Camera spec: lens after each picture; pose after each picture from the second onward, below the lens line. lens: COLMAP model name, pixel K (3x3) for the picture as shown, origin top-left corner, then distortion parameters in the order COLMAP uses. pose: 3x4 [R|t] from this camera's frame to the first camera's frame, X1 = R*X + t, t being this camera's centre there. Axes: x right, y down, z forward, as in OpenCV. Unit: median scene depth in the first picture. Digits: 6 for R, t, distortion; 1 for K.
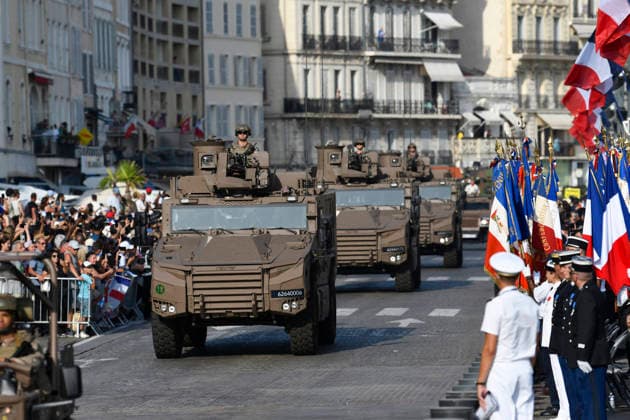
lens RADIAL K [[4021.5, 0, 315.0], [0, 4021.5, 210.0], [0, 0, 1]] dist [0.759759, 0.678429]
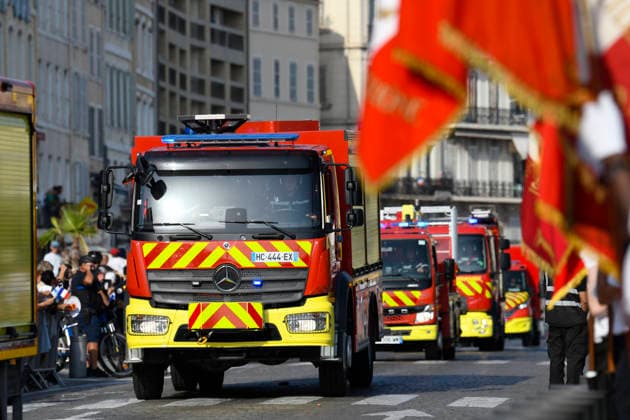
lens RADIAL K [[4021.5, 0, 315.0], [0, 4021.5, 210.0], [0, 0, 1]] dist [0.759759, 0.678429]
pose [[0.999597, 0.008954, -0.026923, 0.009228], [-0.009785, 0.999474, -0.030917, 0.006182], [0.026632, 0.031168, 0.999159, 0.165518]]
